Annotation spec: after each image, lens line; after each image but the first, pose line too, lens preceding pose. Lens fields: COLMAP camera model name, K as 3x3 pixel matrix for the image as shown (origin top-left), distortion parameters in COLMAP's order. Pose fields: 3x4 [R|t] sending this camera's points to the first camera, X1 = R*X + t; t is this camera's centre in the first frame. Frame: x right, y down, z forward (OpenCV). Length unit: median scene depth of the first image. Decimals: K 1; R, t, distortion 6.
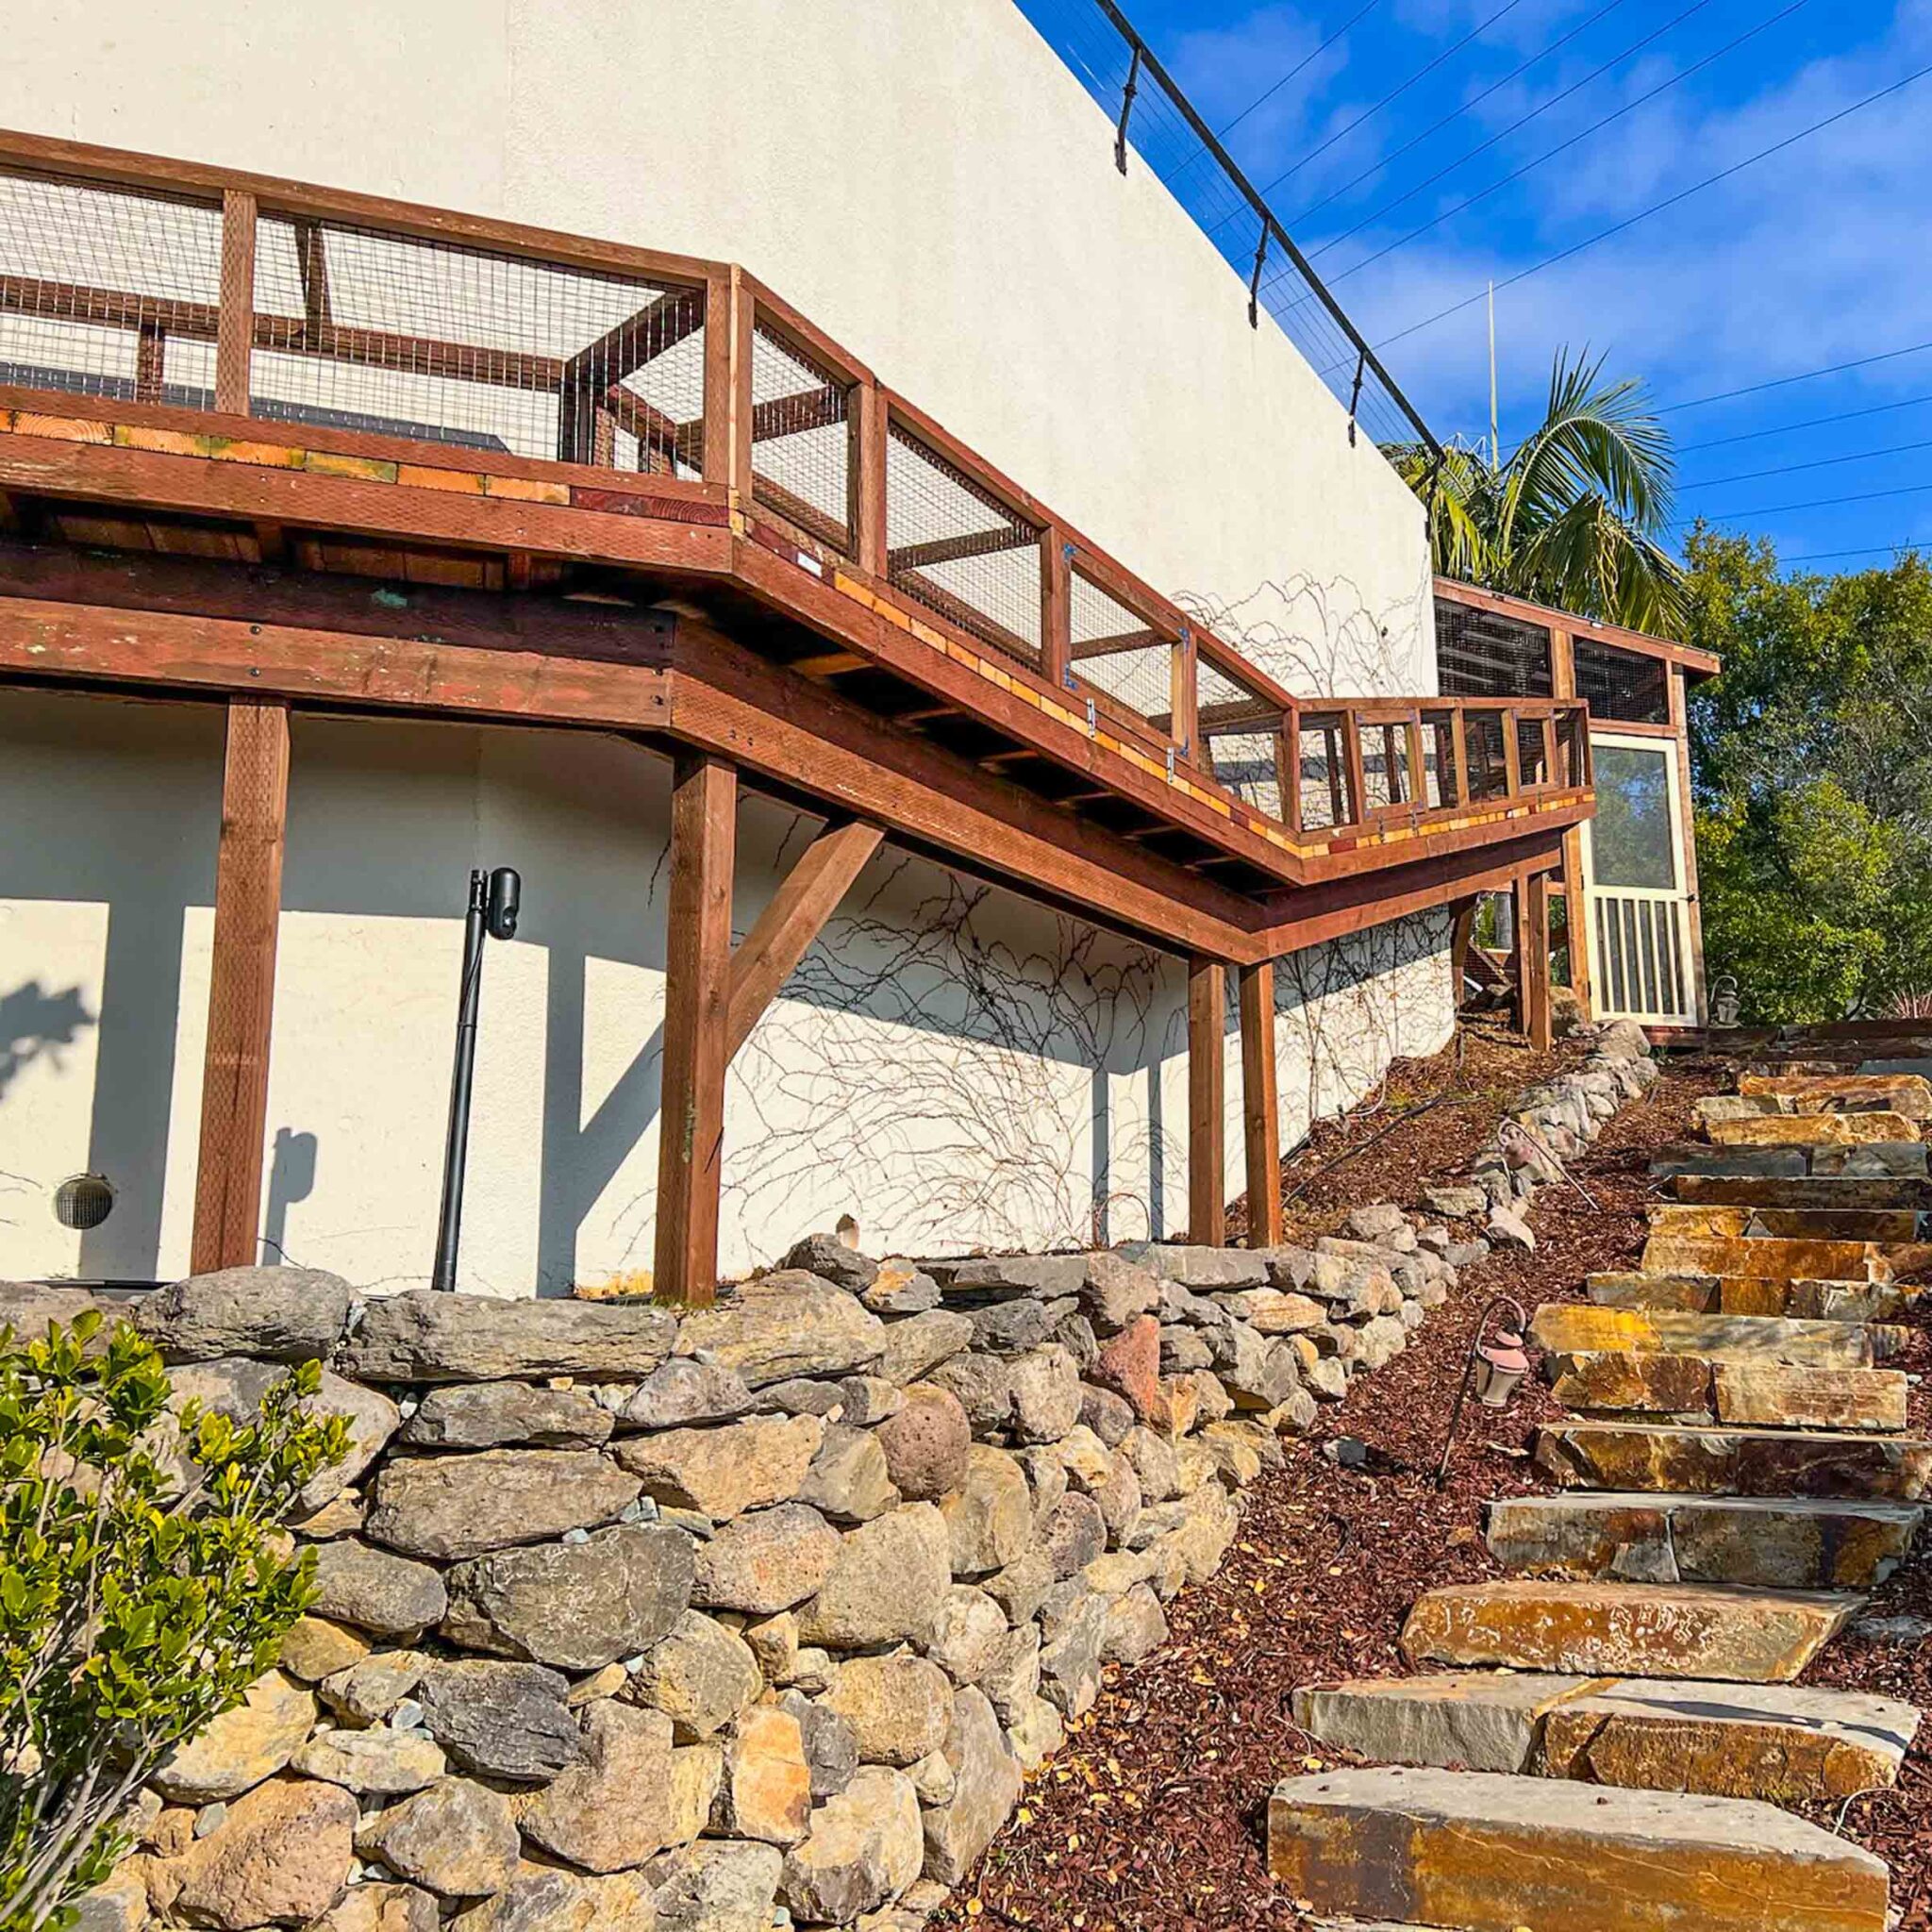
lens RADIAL K [[1808.6, 0, 955.7], [0, 1808.6, 1003.7], [0, 0, 1]] dist [0.012410, 0.004606]
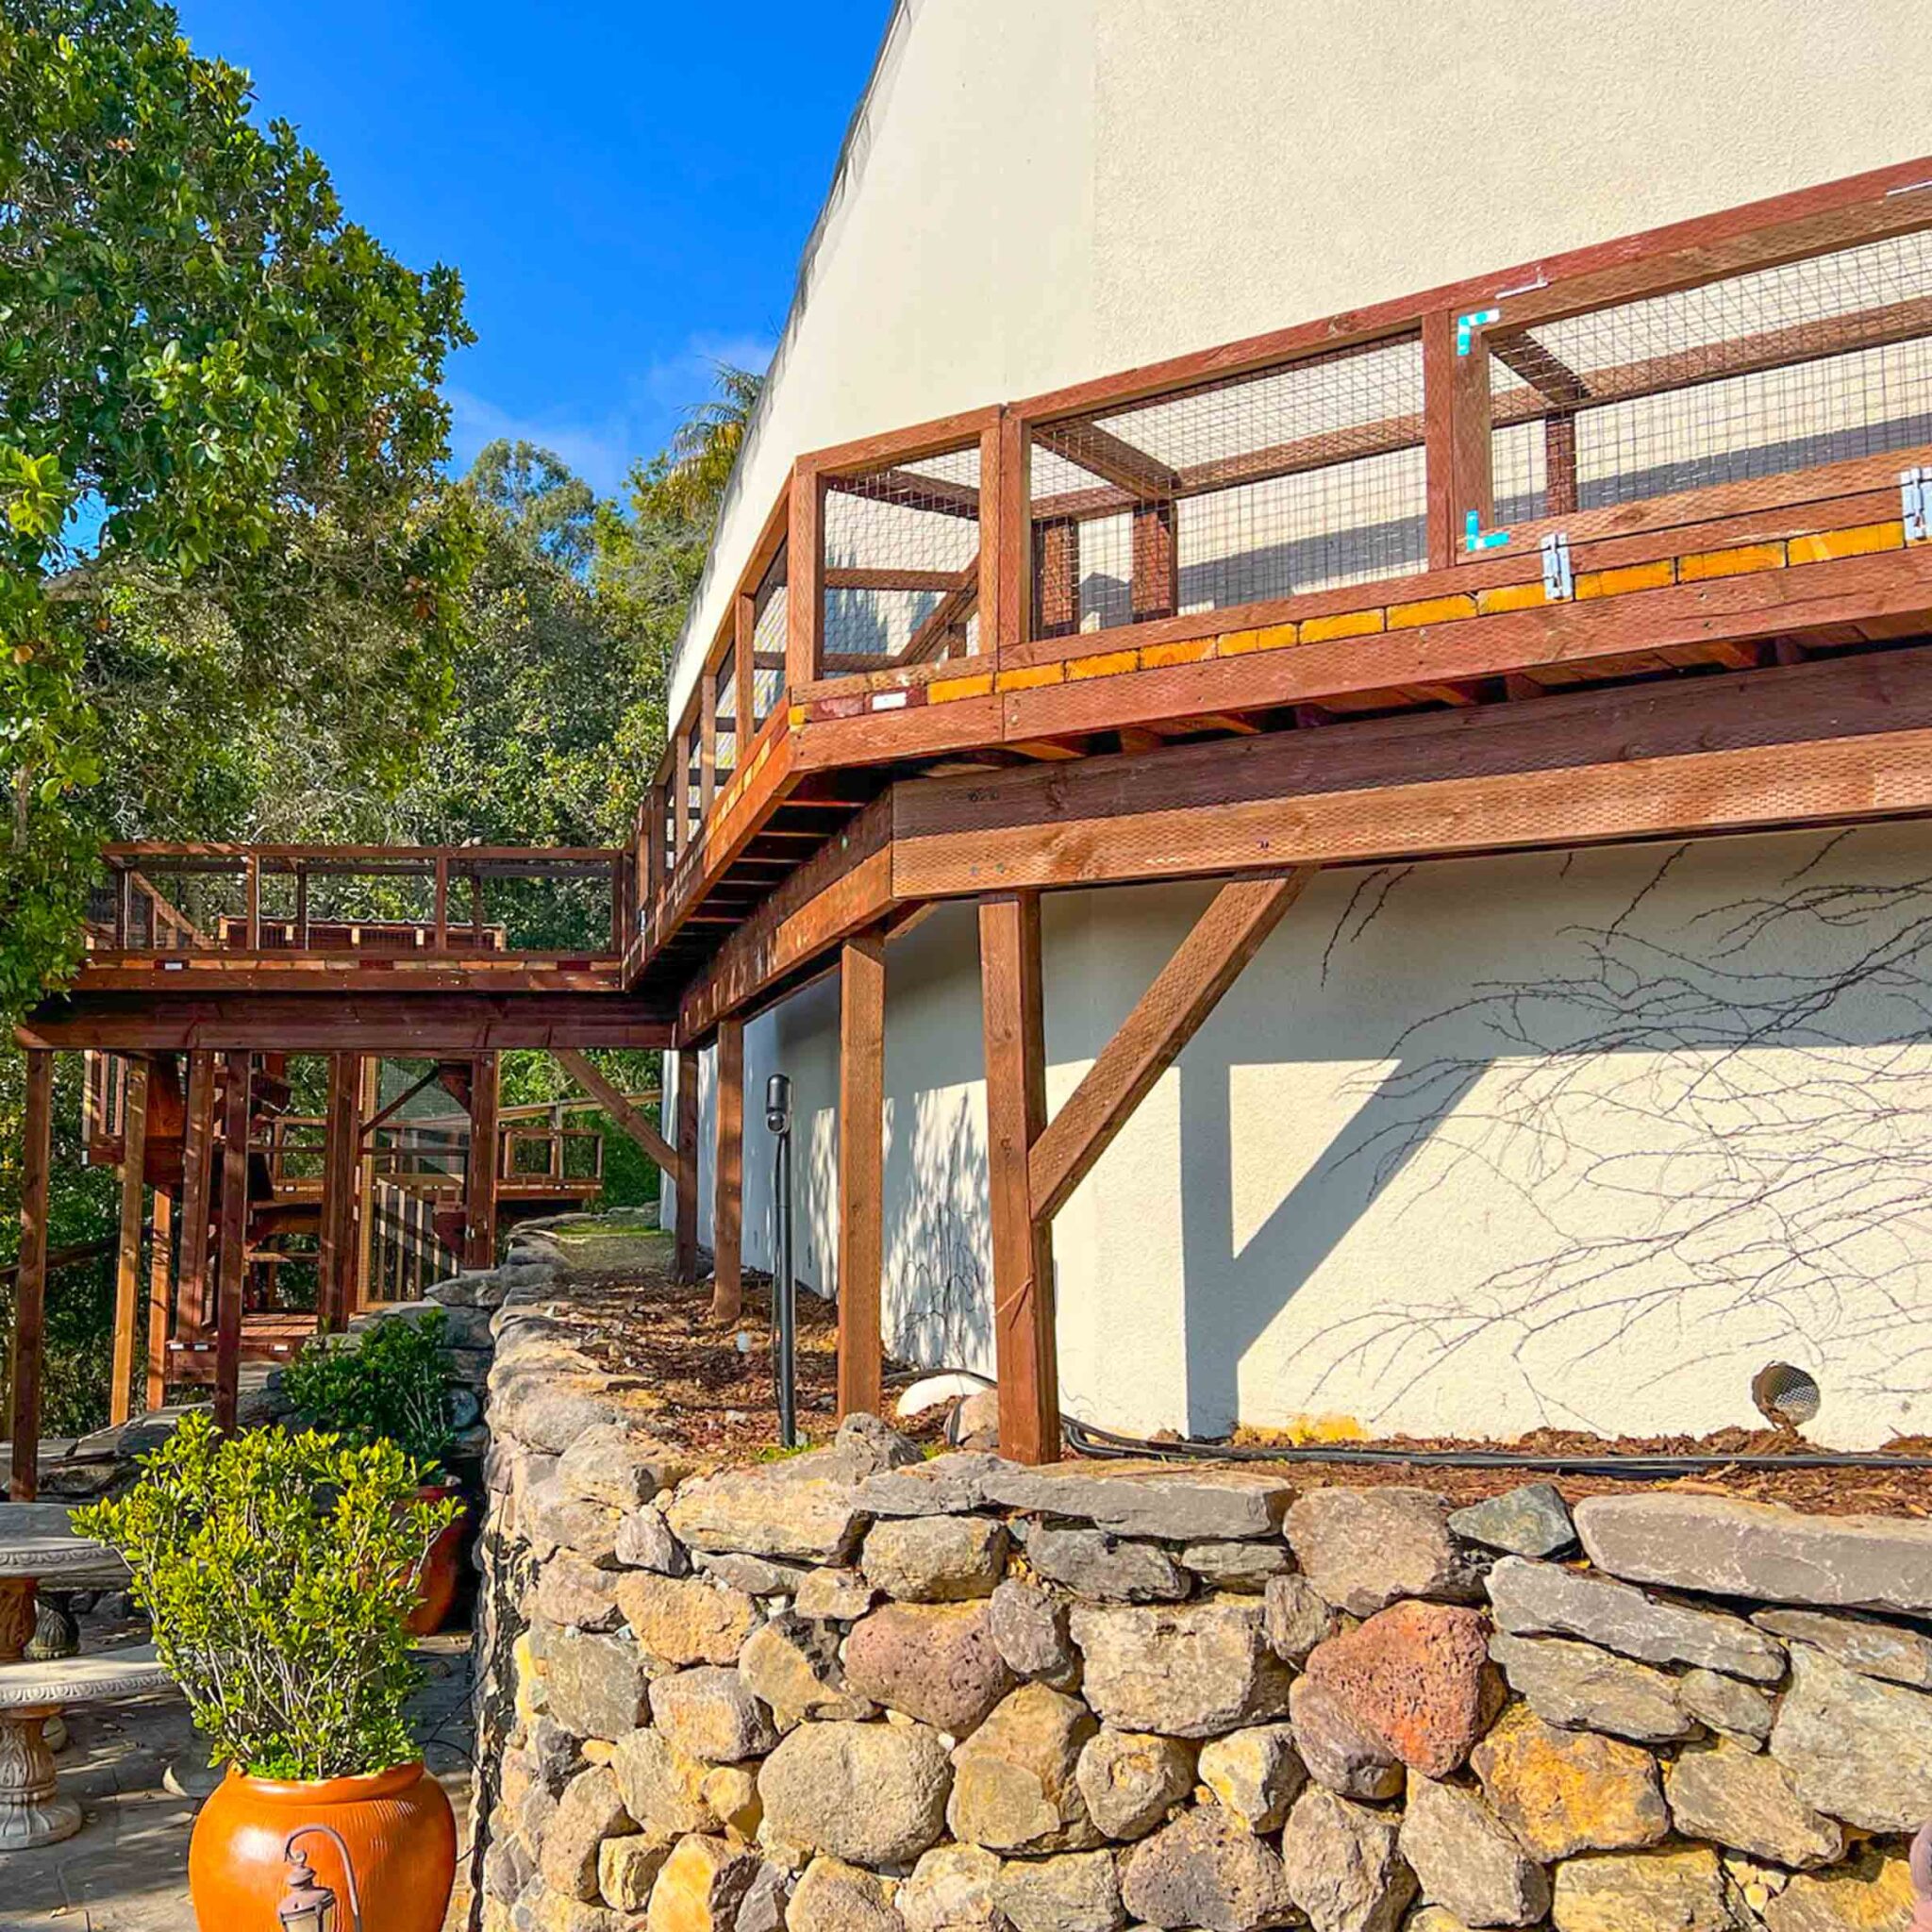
lens RADIAL K [[1808.6, 0, 955.7], [0, 1808.6, 1003.7], [0, 0, 1]] dist [0.012410, 0.004606]
pose [[-0.041286, -0.082788, -0.995712, 0.737000], [0.157808, 0.983512, -0.088317, 0.001514], [0.986606, -0.160777, -0.027540, 0.902357]]
